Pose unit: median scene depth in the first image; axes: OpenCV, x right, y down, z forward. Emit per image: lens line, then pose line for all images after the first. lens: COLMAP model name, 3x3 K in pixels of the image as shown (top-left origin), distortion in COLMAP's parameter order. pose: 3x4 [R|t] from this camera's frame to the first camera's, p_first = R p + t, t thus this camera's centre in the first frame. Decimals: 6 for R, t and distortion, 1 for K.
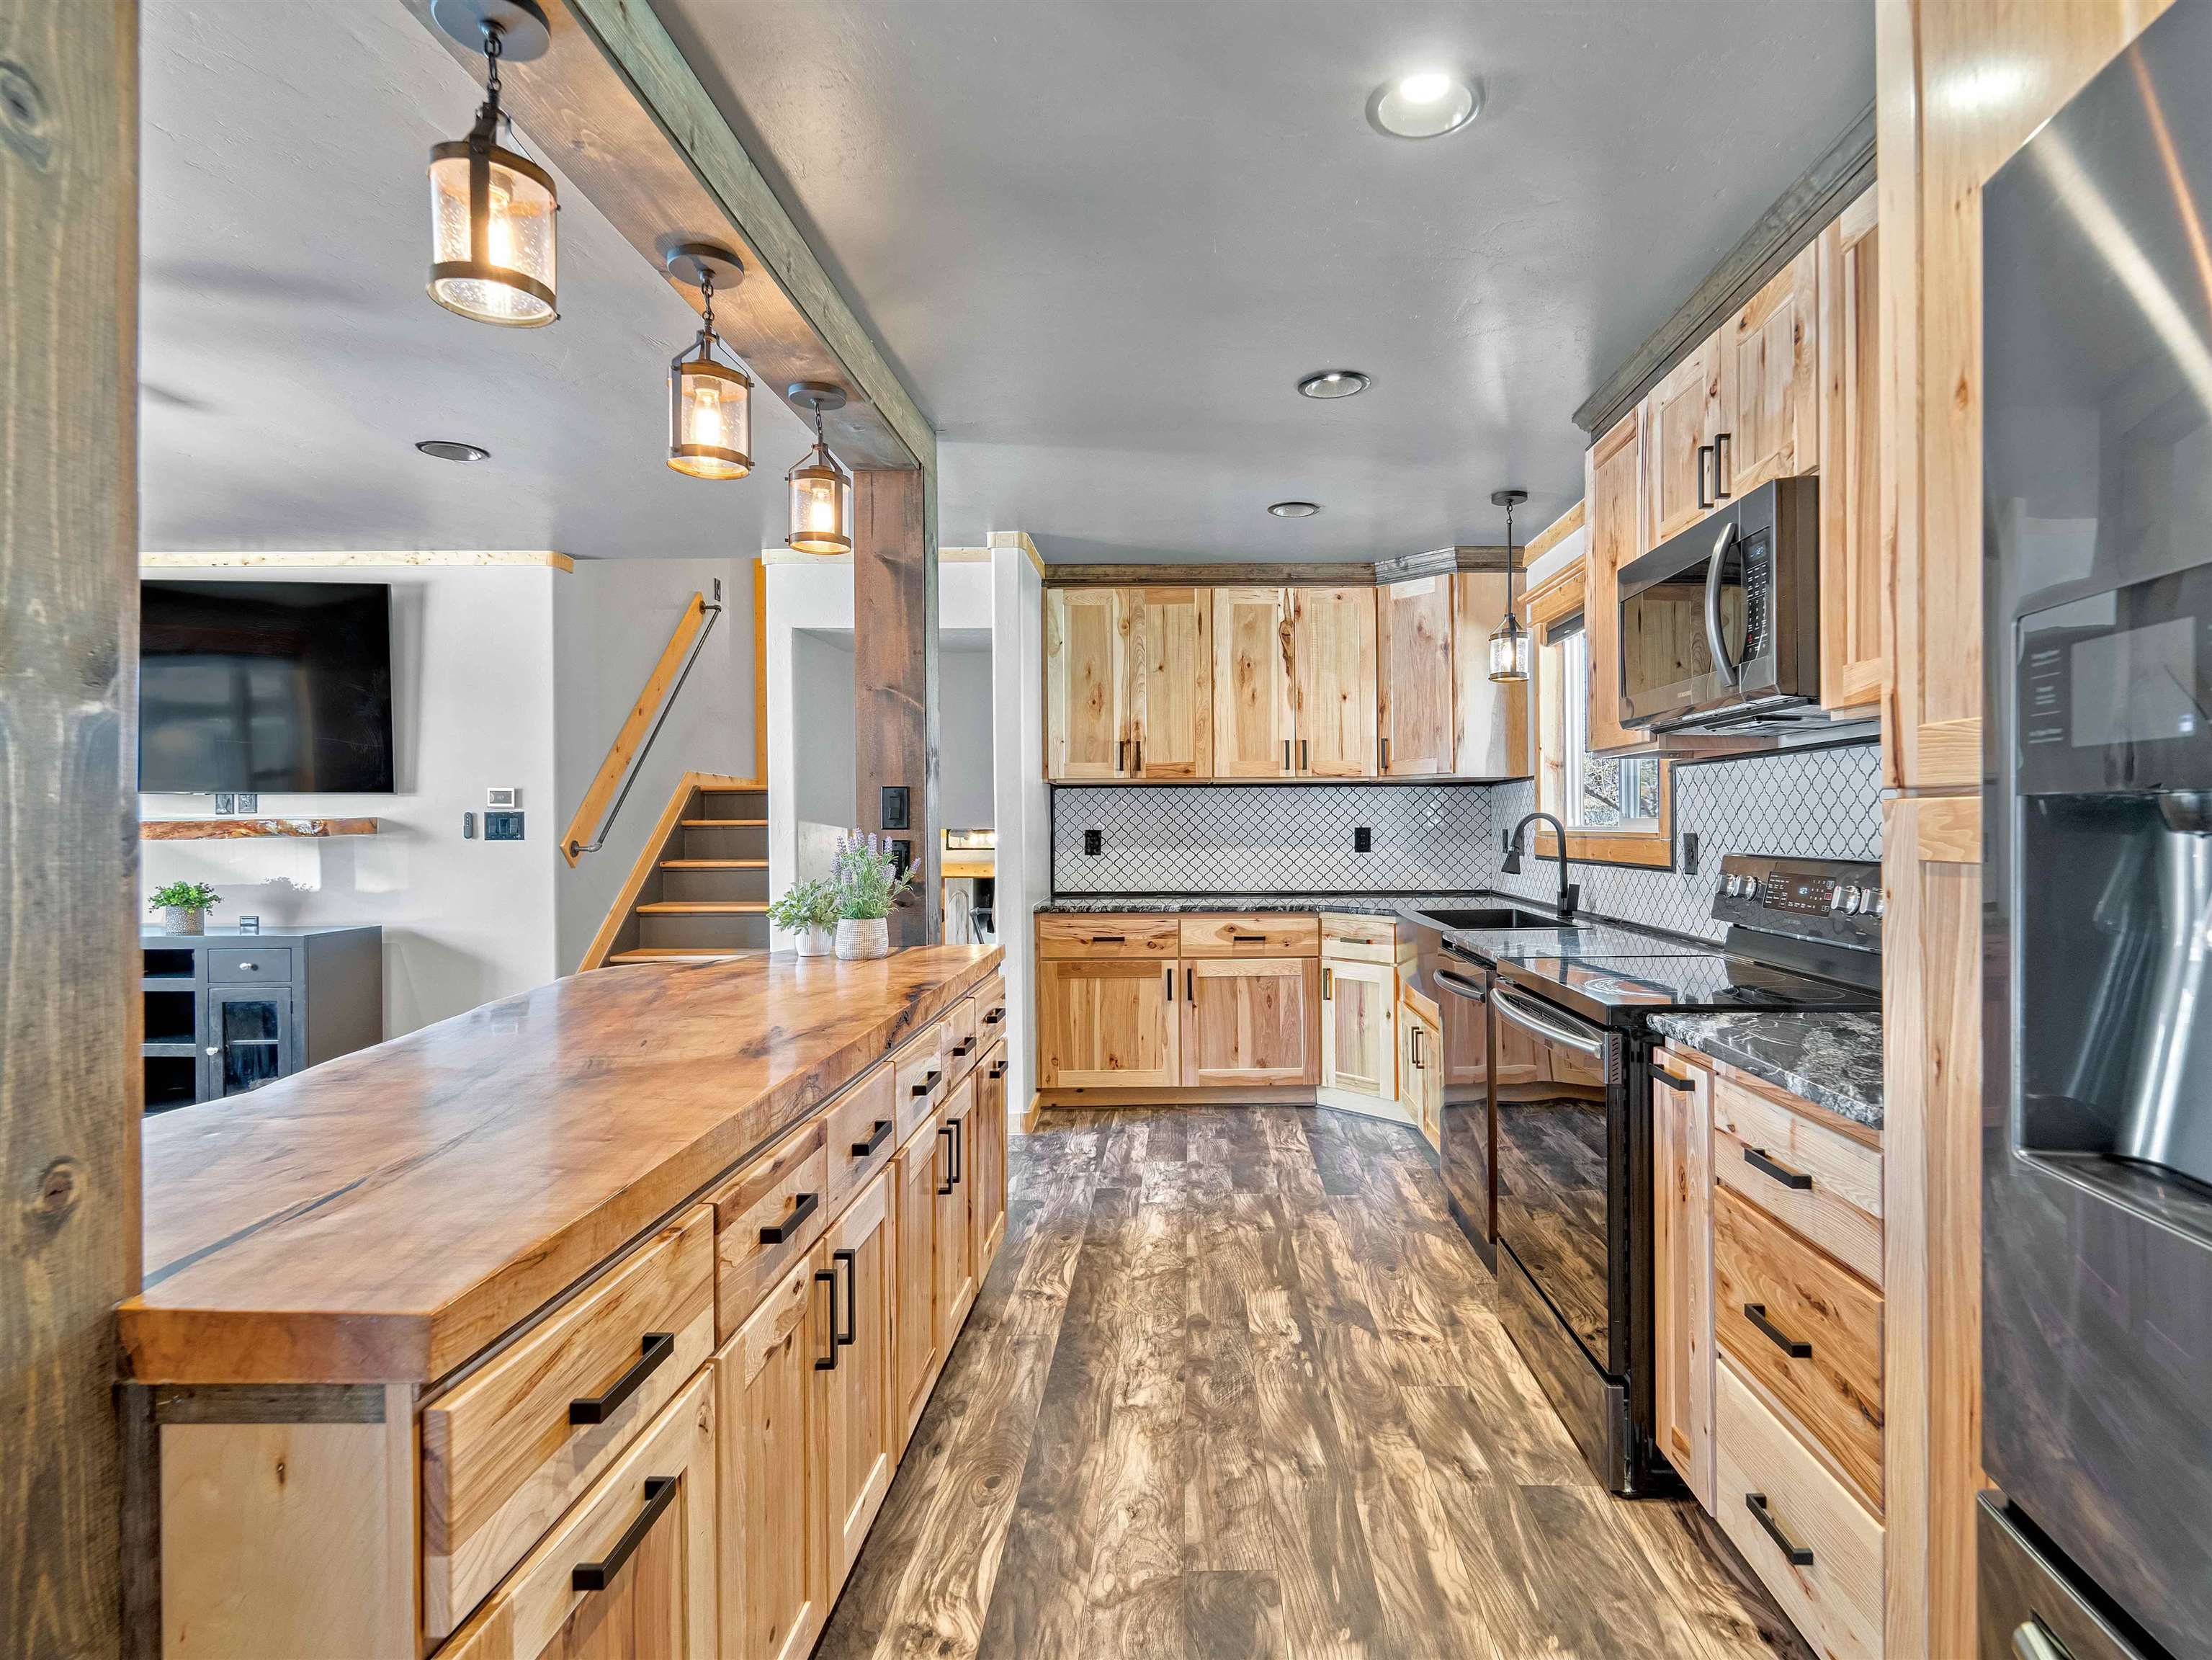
lens RADIAL K [[1127.3, 0, 1193.5], [0, 1127.3, 819.2], [0, 0, 1]] dist [0.003272, -0.003536]
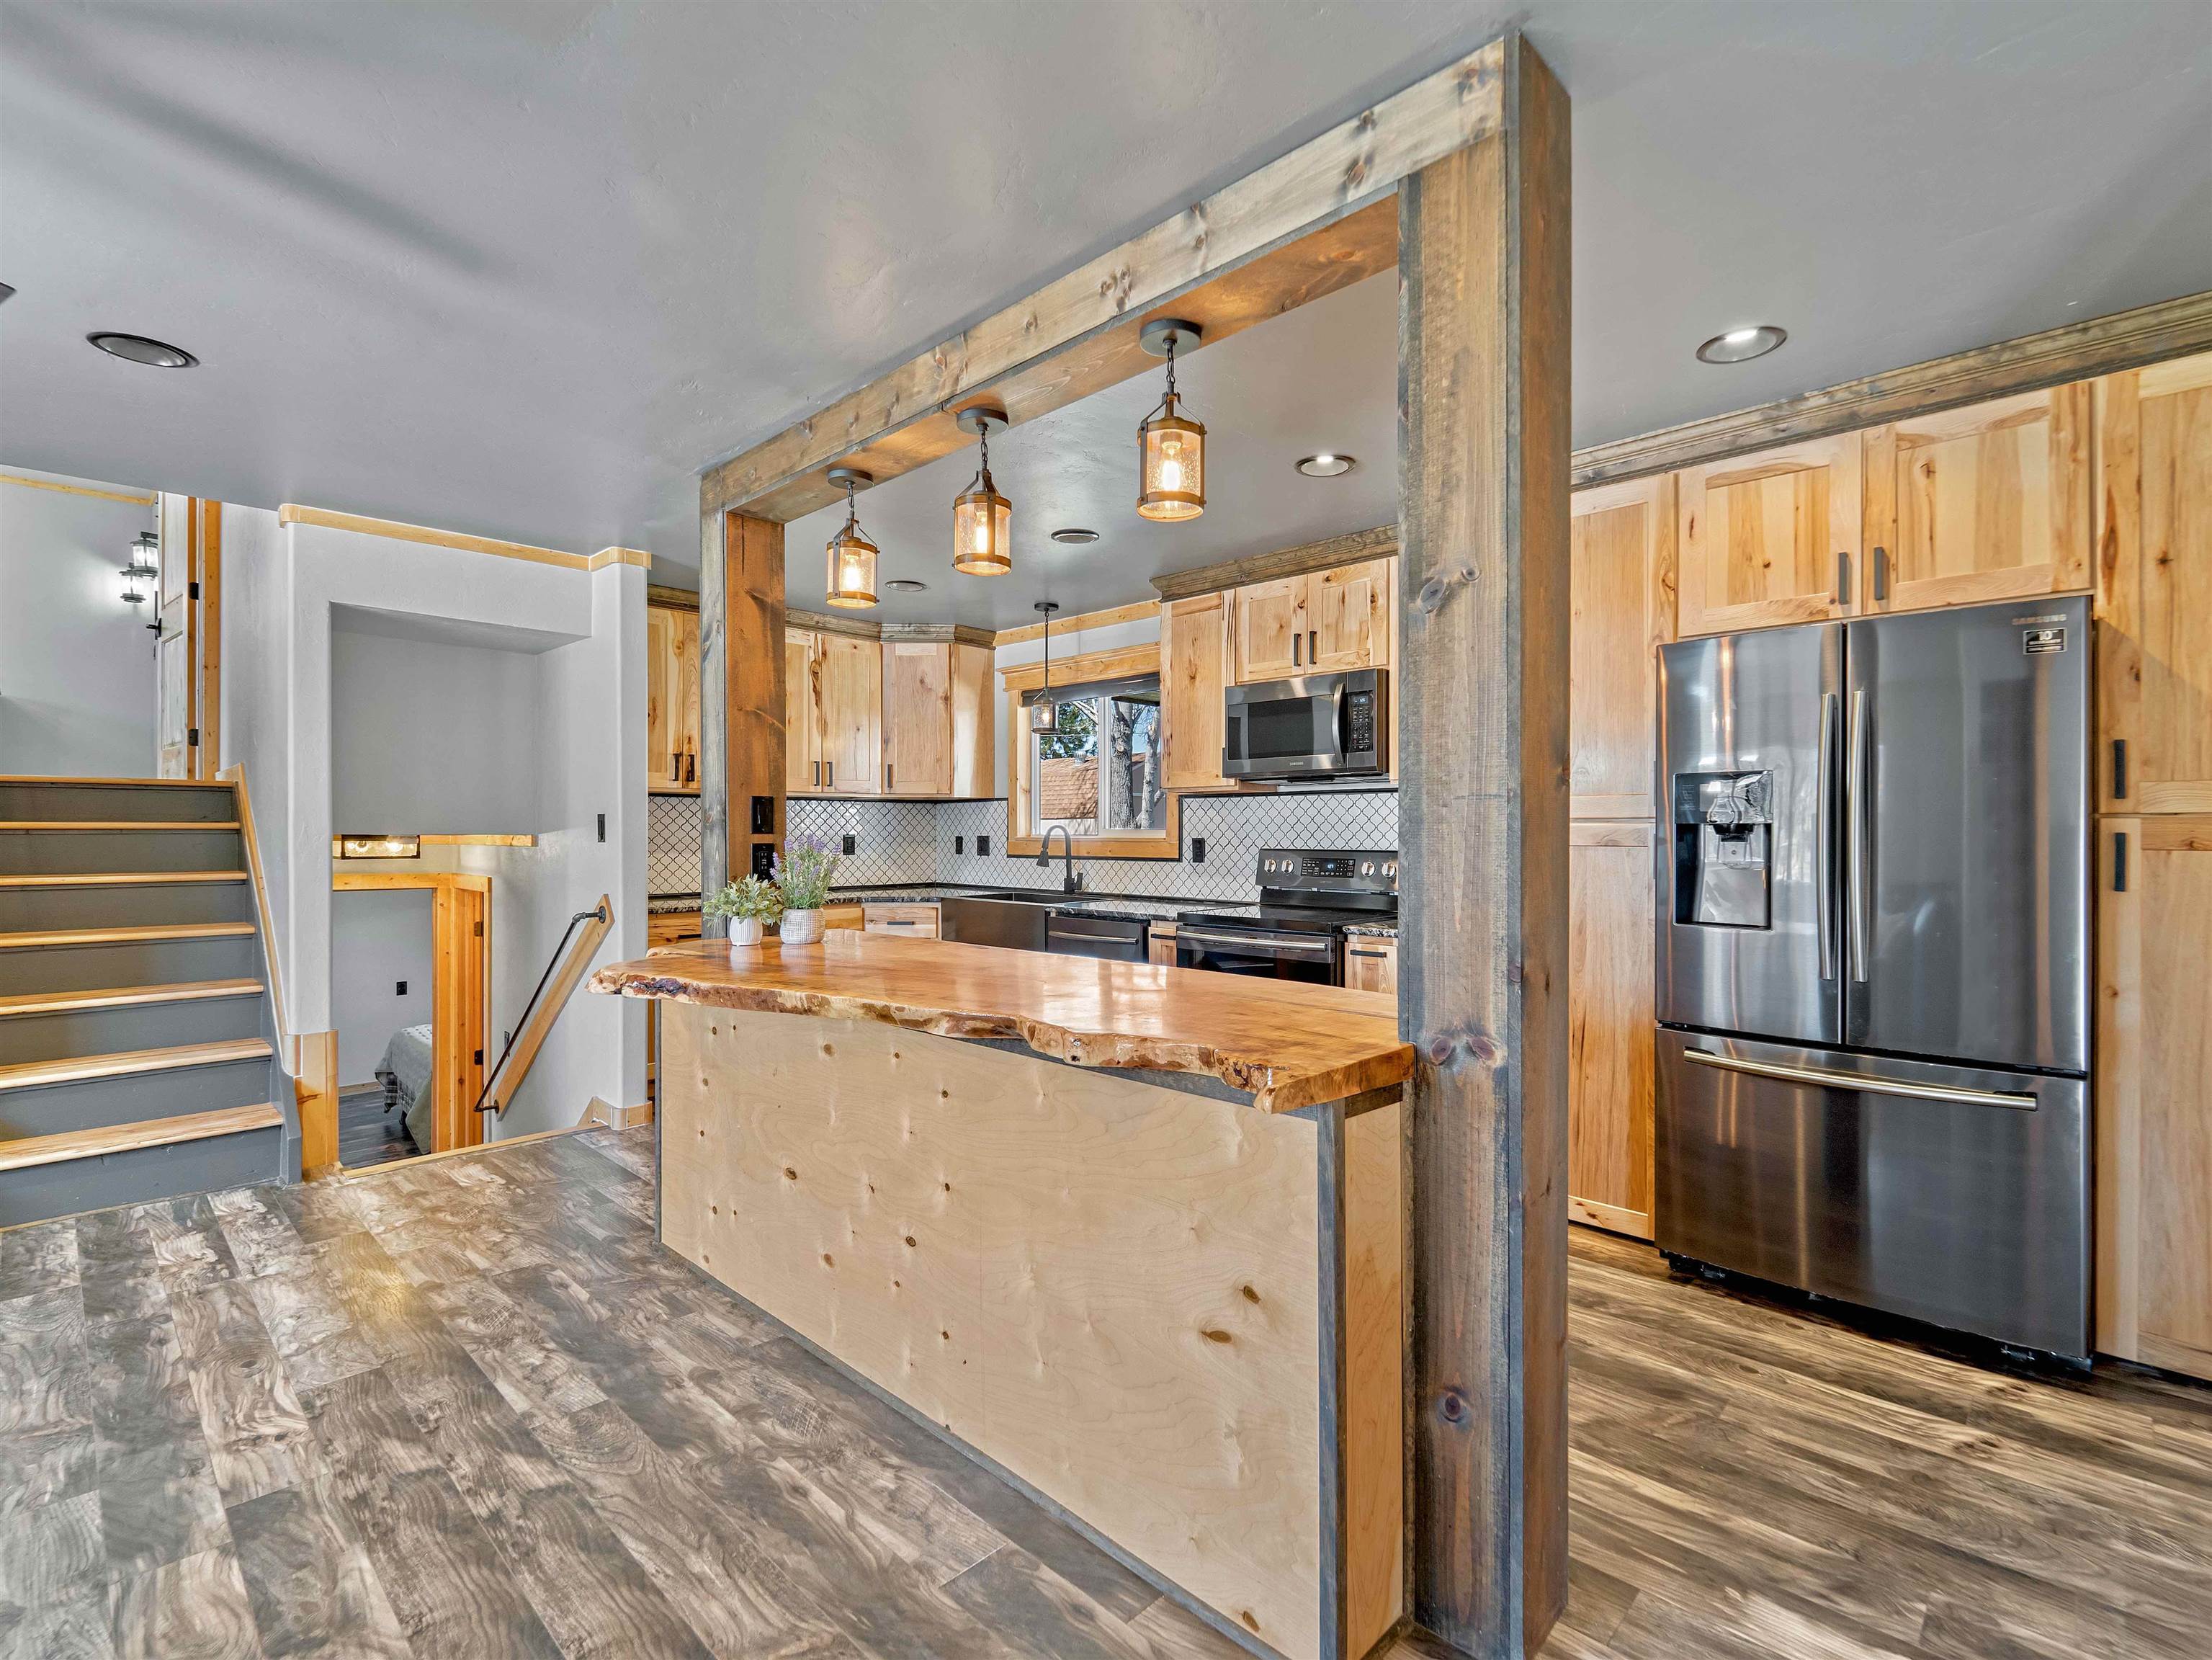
lens RADIAL K [[1034.6, 0, 1146.4], [0, 1034.6, 828.9], [0, 0, 1]] dist [0.001213, -0.001773]
pose [[0.682613, 0.007740, 0.730739, -0.525751], [-0.007206, 0.999967, -0.003861, 0.003624], [-0.730745, -0.002630, 0.682646, -0.001865]]
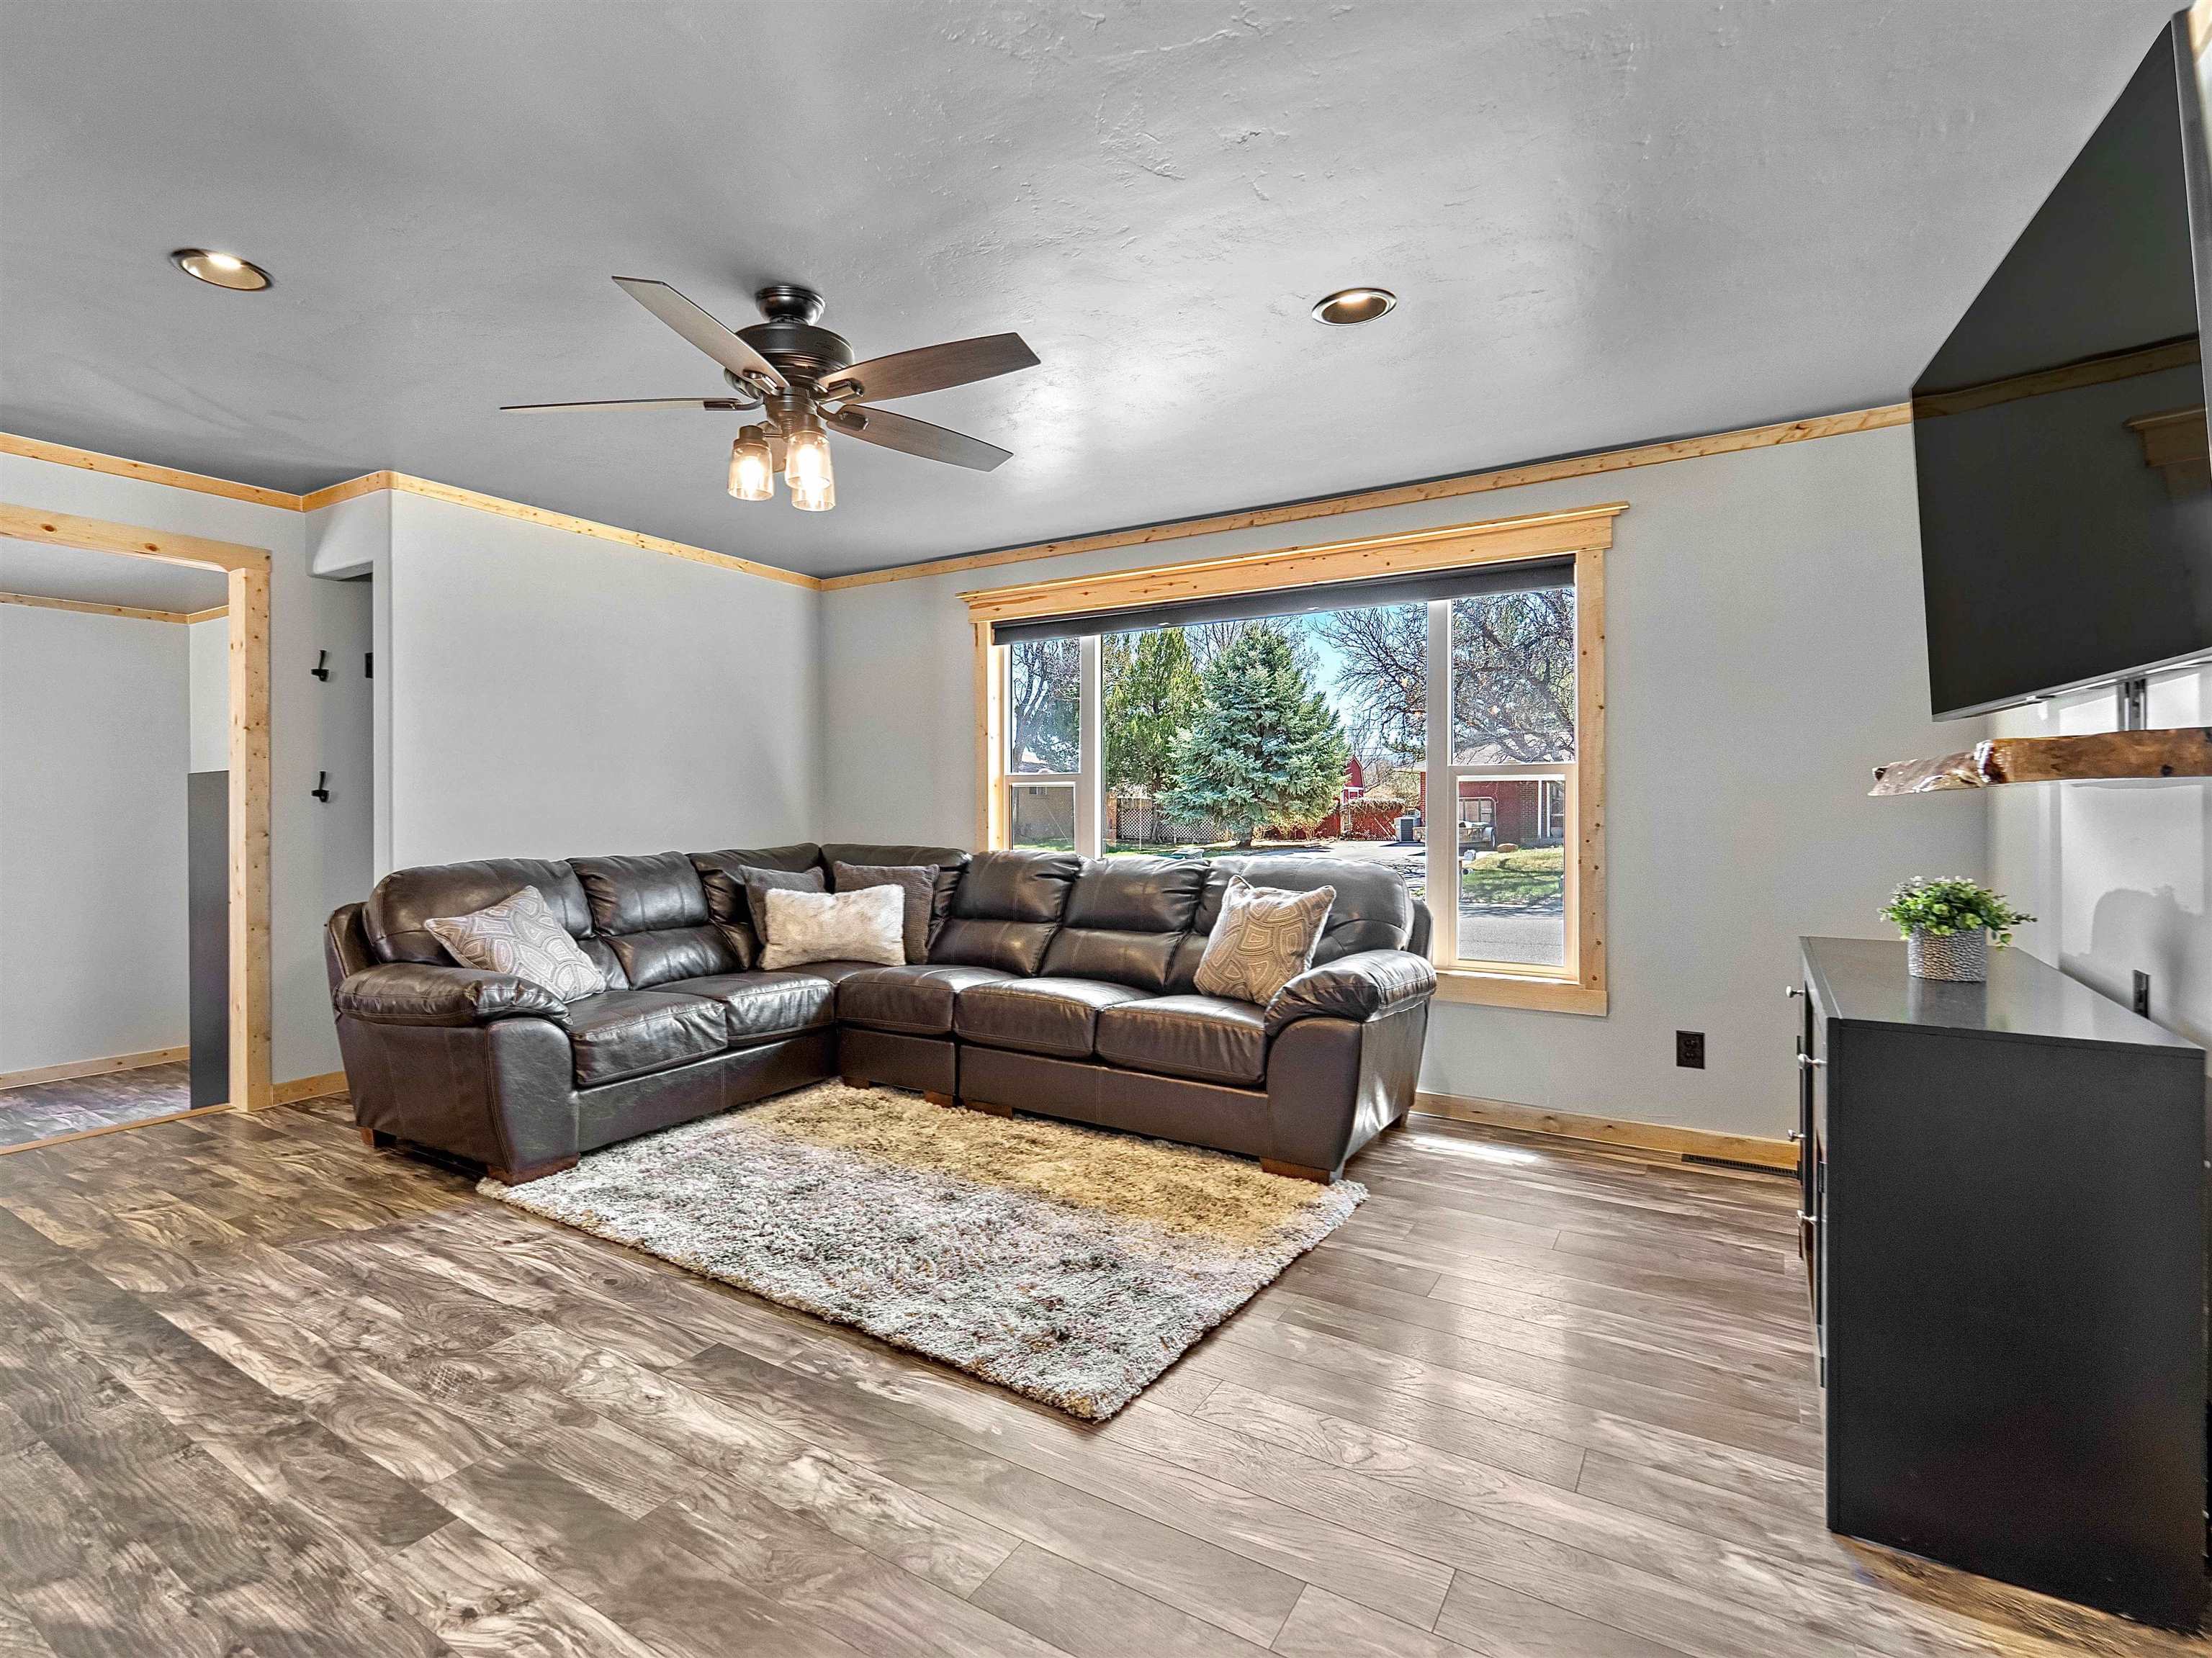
lens RADIAL K [[1067.4, 0, 1003.7], [0, 1067.4, 781.7], [0, 0, 1]] dist [-0.006452, -0.001362]
pose [[-0.554590, -0.018845, -0.831910, -0.265686], [0.002893, 0.999694, -0.024575, 0.024598], [0.832119, -0.016035, -0.554366, 0.910990]]
